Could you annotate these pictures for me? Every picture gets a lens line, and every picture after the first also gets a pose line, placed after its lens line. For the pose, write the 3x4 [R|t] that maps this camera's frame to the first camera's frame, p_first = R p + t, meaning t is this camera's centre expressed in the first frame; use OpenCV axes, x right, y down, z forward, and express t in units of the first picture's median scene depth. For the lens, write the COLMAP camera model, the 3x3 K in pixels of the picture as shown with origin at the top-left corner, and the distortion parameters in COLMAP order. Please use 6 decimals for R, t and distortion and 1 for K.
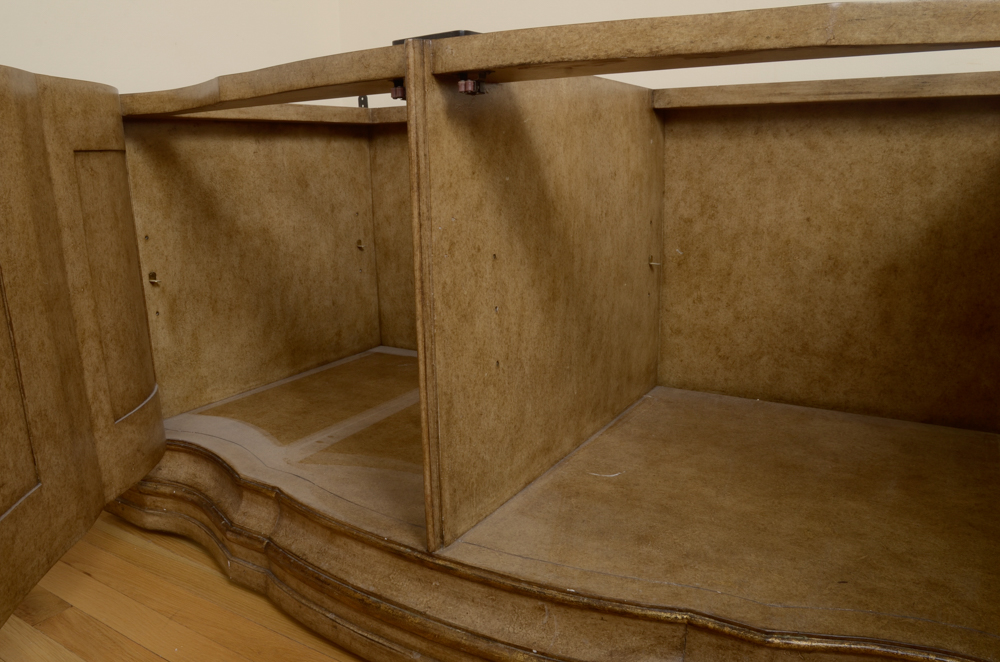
lens RADIAL K [[735.2, 0, 500.8], [0, 735.2, 338.3], [0, 0, 1]] dist [-0.090333, 0.039333]
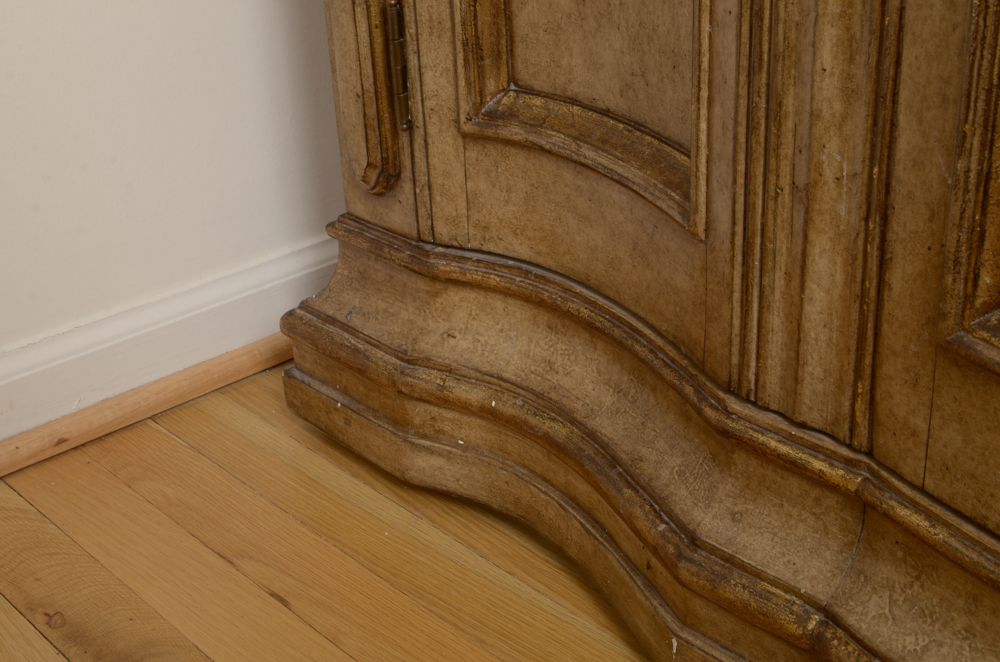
lens RADIAL K [[1406.4, 0, 501.0], [0, 1406.4, 338.2], [0, 0, 1]] dist [0.007715, 0.000000]
pose [[0.958755, 0.100930, -0.265711, -0.256657], [-0.035941, 0.970377, 0.238909, 0.007298], [0.281953, -0.219506, 0.933981, 0.327218]]
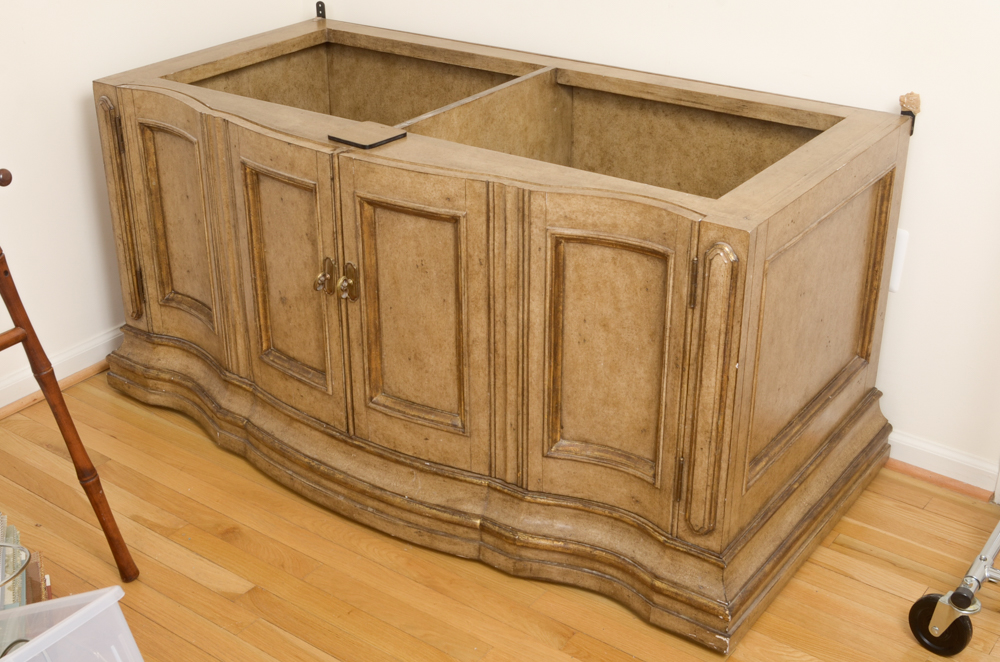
lens RADIAL K [[1261.3, 0, 467.9], [0, 1261.3, 279.6], [0, 0, 1]] dist [-0.040294, 0.000000]
pose [[0.995416, 0.043963, -0.084938, 0.268706], [-0.027259, 0.981668, 0.188642, -0.407175], [0.091674, -0.185462, 0.978366, -1.151872]]
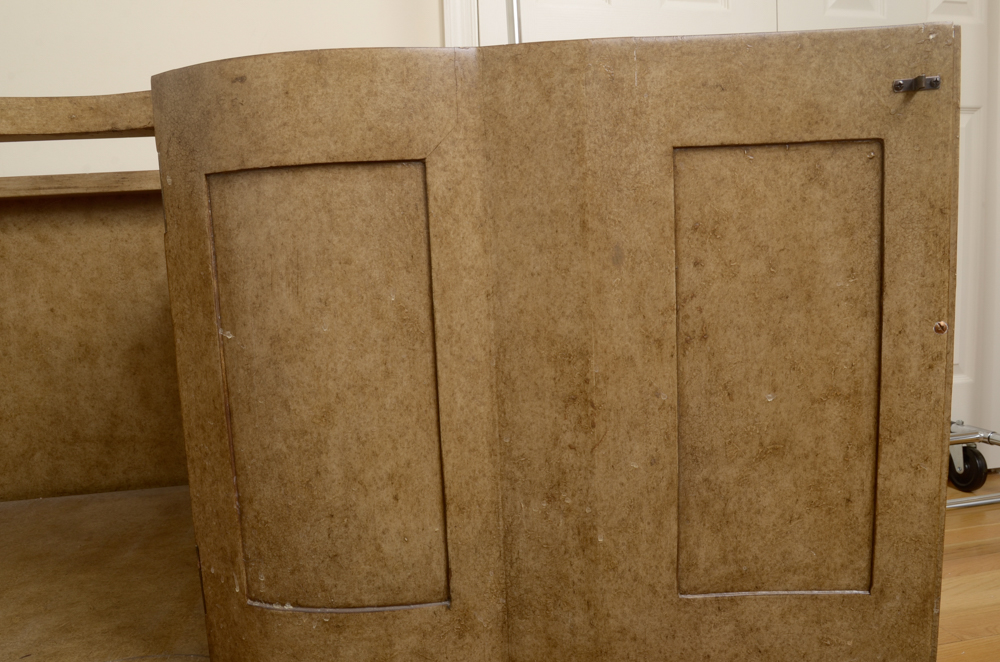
lens RADIAL K [[735.2, 0, 500.2], [0, 735.2, 341.1], [0, 0, 1]] dist [-0.090333, 0.039333]
pose [[0.742184, -0.102619, 0.662293, 0.231559], [0.190623, 0.979715, -0.061816, 0.062064], [-0.642515, 0.172127, 0.746690, -0.150223]]
